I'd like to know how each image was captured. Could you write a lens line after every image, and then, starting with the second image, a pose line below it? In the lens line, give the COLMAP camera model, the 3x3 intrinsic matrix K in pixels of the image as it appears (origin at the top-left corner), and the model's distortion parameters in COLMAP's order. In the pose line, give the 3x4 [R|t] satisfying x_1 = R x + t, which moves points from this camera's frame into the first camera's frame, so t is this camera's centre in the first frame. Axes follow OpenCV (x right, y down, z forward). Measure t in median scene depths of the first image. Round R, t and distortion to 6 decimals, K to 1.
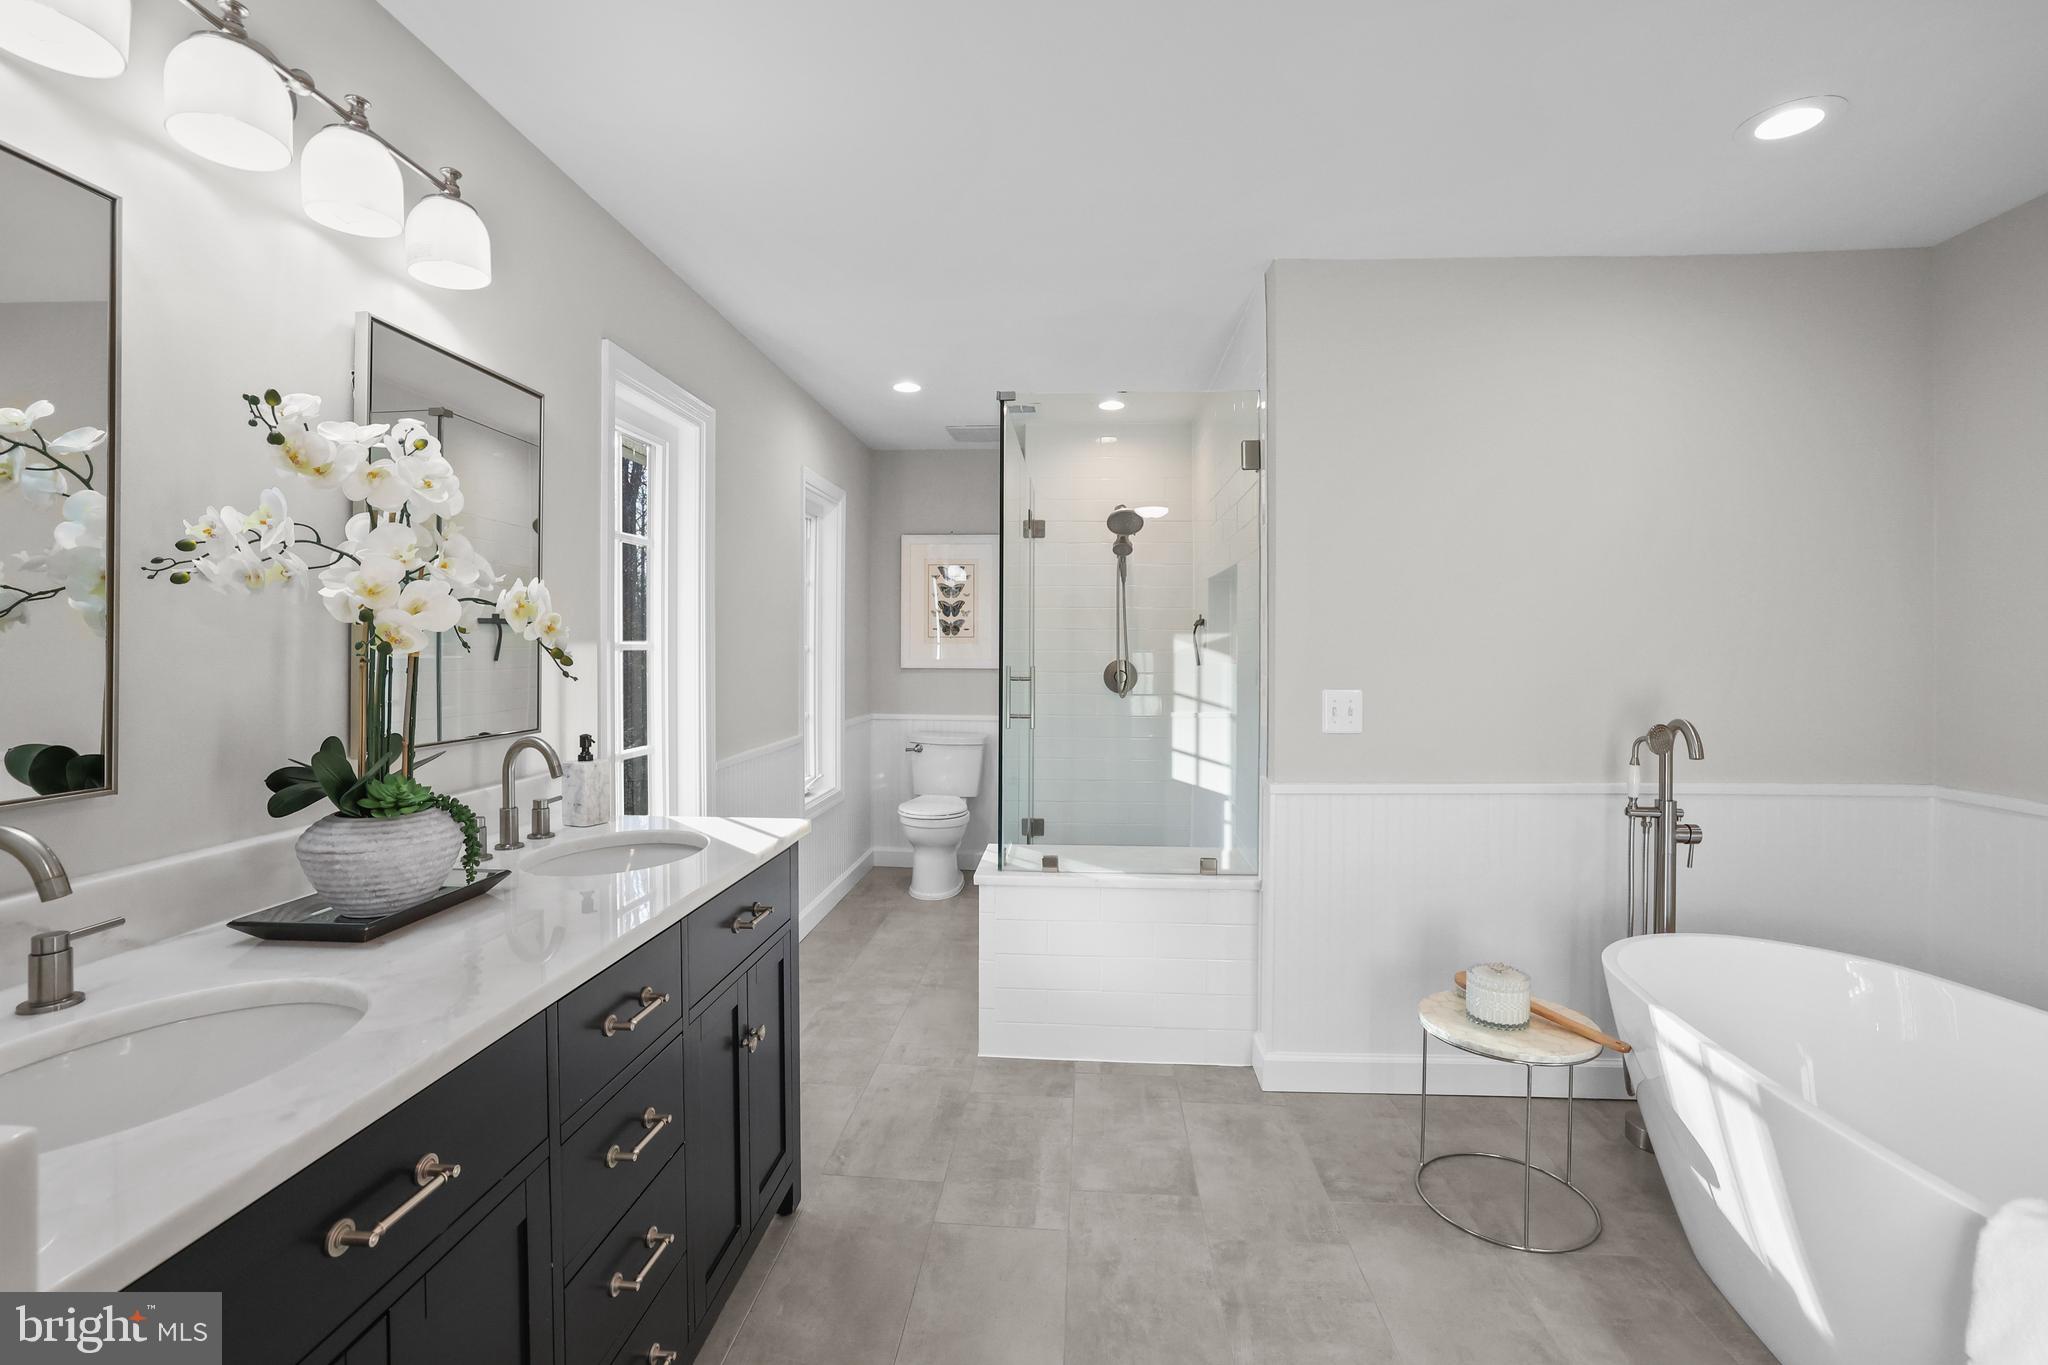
lens RADIAL K [[898.3, 0, 1019.9], [0, 898.3, 661.6], [0, 0, 1]] dist [-0.043713, 0.014915]
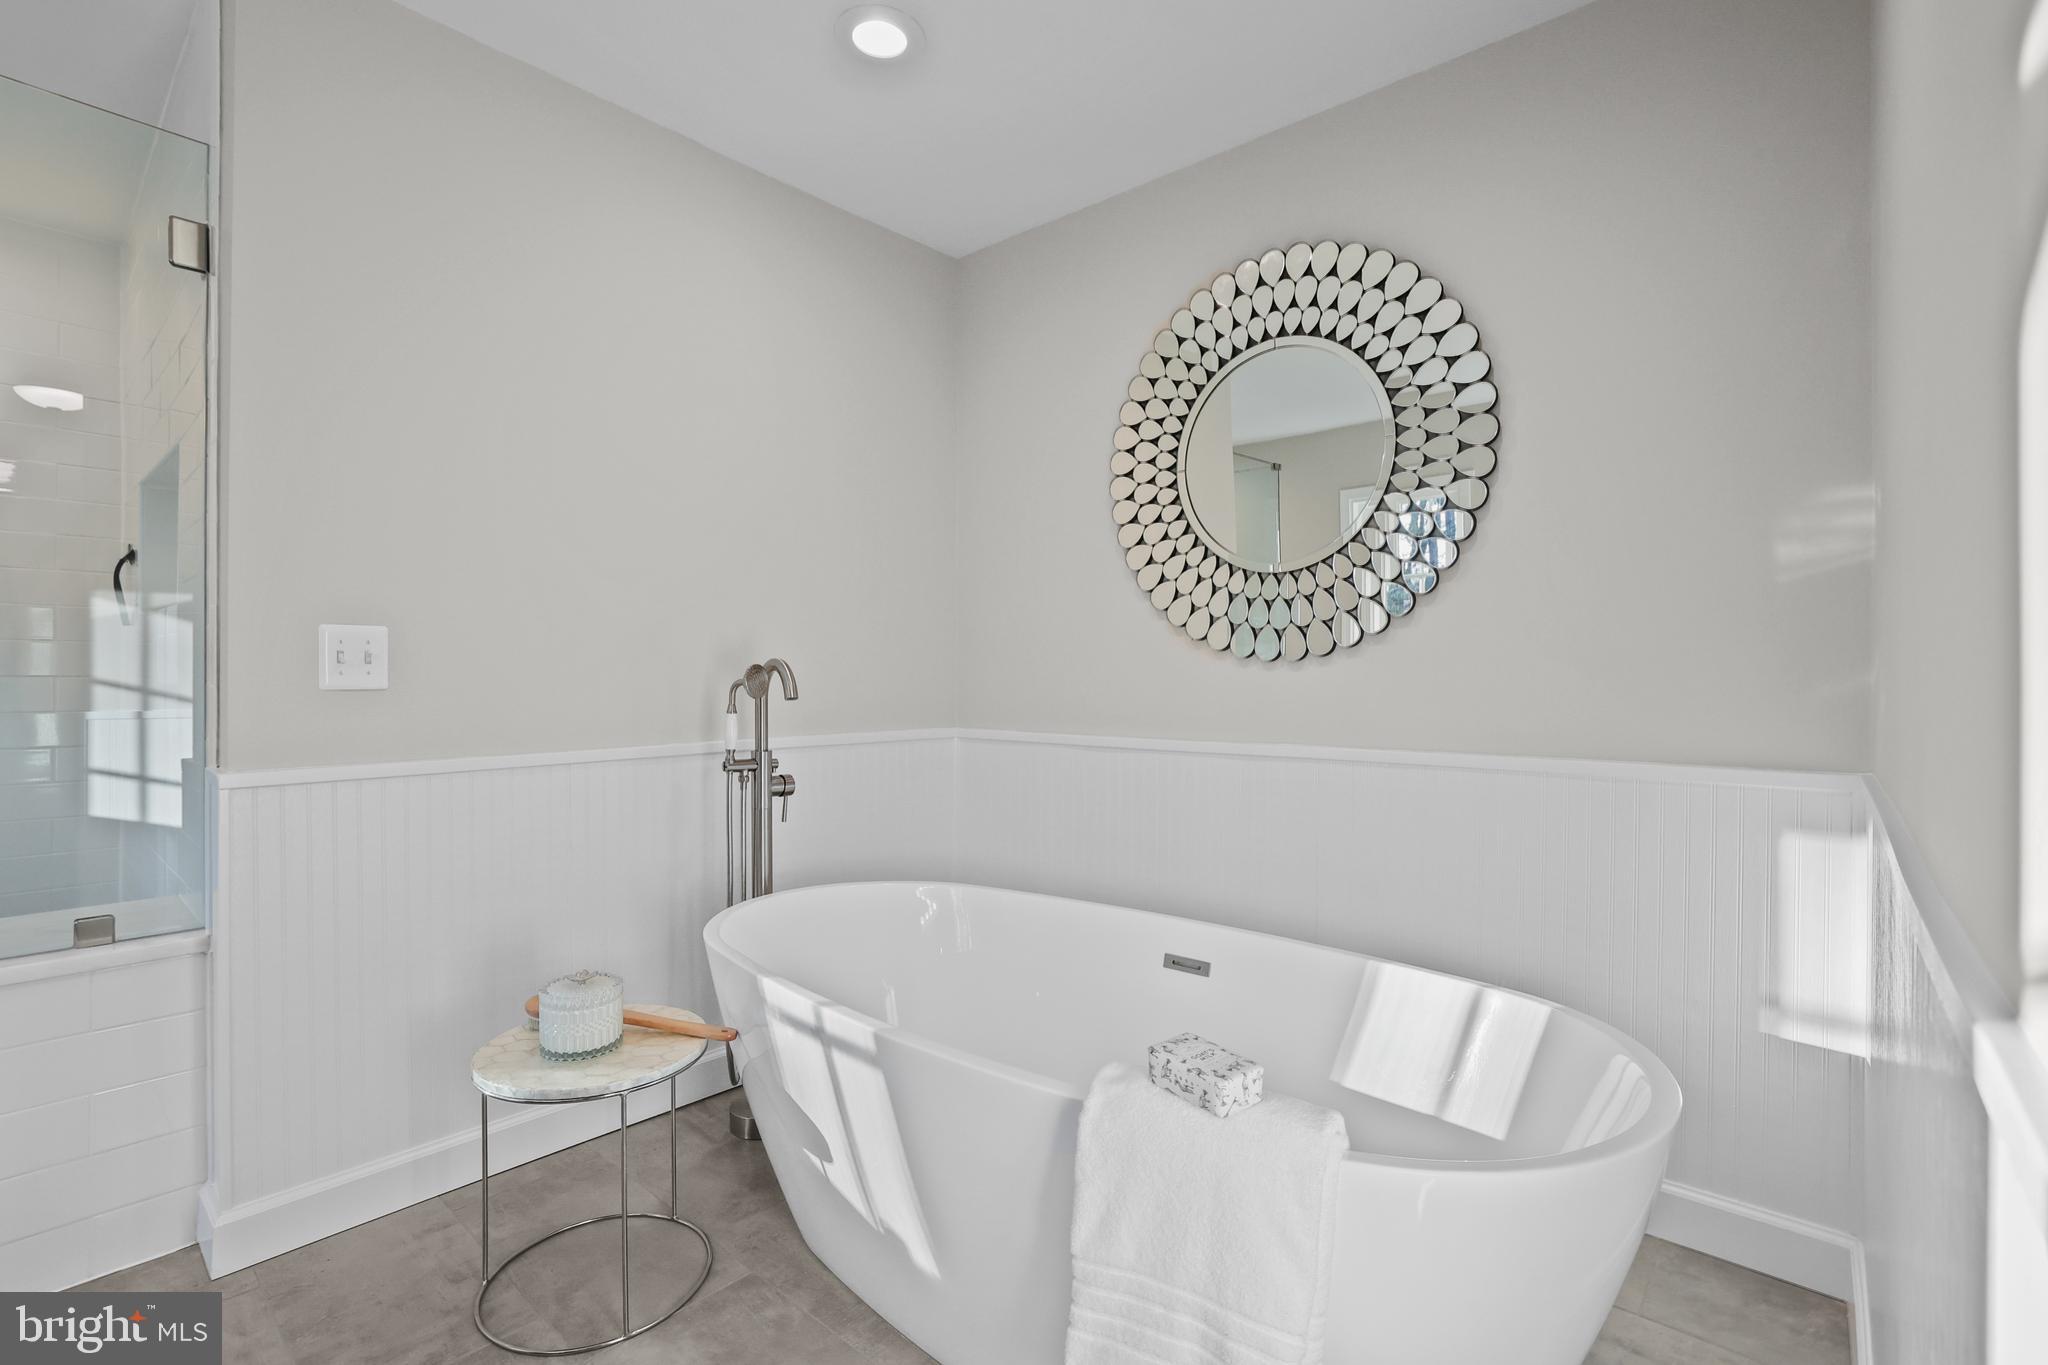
lens RADIAL K [[898.3, 0, 1021.6], [0, 898.3, 681.2], [0, 0, 1]] dist [-0.043713, 0.014915]
pose [[0.593003, 0.001552, 0.805199, 0.144980], [0.004947, 0.999972, -0.005571, 0.093079], [-0.805185, 0.007287, 0.592979, 0.231603]]
